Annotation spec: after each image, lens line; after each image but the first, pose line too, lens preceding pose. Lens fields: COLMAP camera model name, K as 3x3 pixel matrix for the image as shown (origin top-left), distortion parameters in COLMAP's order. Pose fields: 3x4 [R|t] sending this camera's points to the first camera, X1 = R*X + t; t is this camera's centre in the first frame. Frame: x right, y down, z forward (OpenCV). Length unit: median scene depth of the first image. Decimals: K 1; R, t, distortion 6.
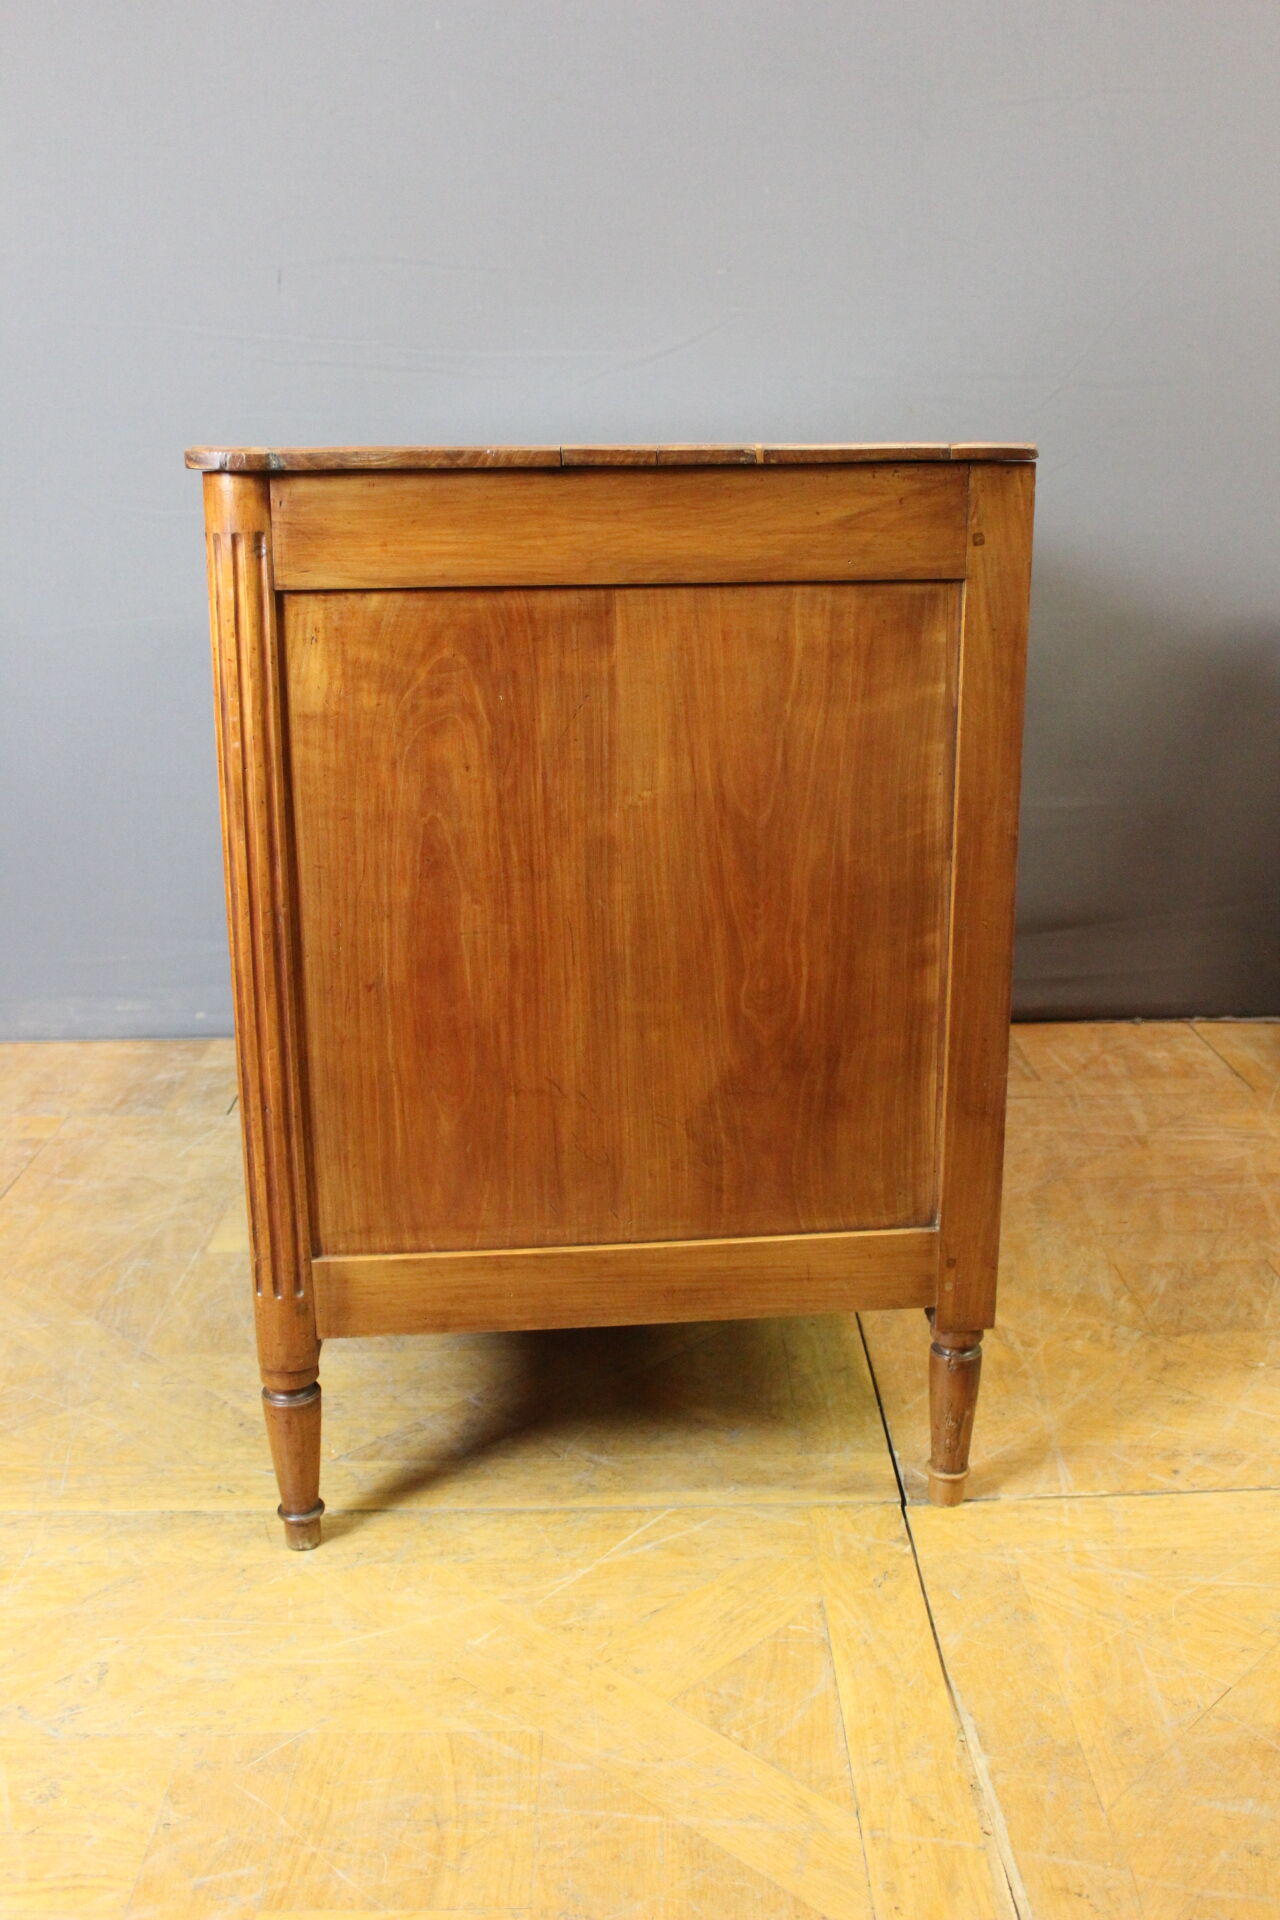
lens RADIAL K [[1832.0, 0, 638.7], [0, 1832.0, 959.2], [0, 0, 1]] dist [-0.099486, 0.000000]
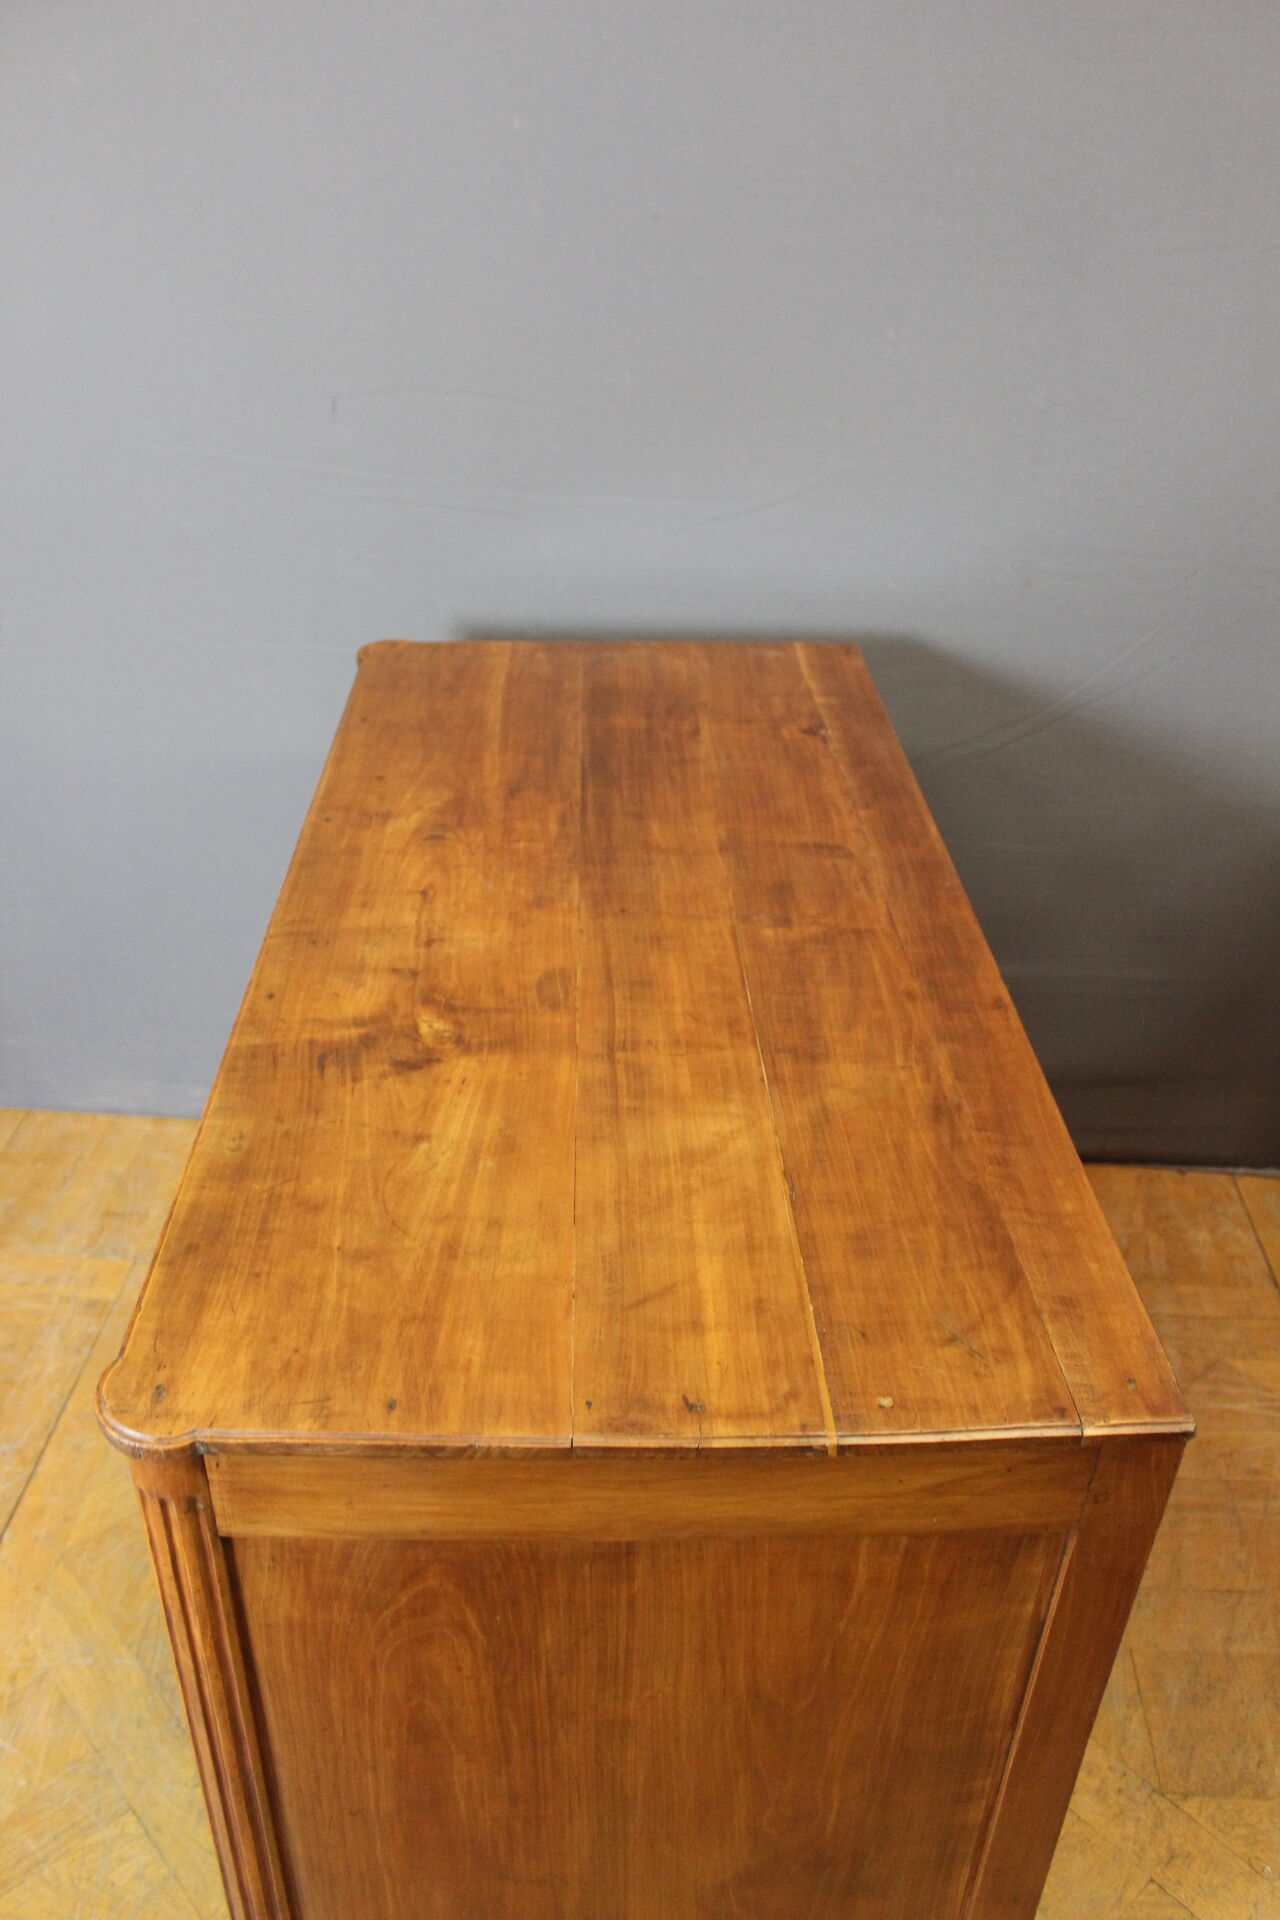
lens RADIAL K [[1538.0, 0, 634.7], [0, 1538.0, 958.8], [0, 0, 1]] dist [-0.077151, 0.030525]
pose [[0.997297, 0.059117, -0.043626, -0.000498], [-0.044739, 0.959638, 0.277658, -0.619437], [0.058279, -0.274956, 0.959689, 0.414008]]
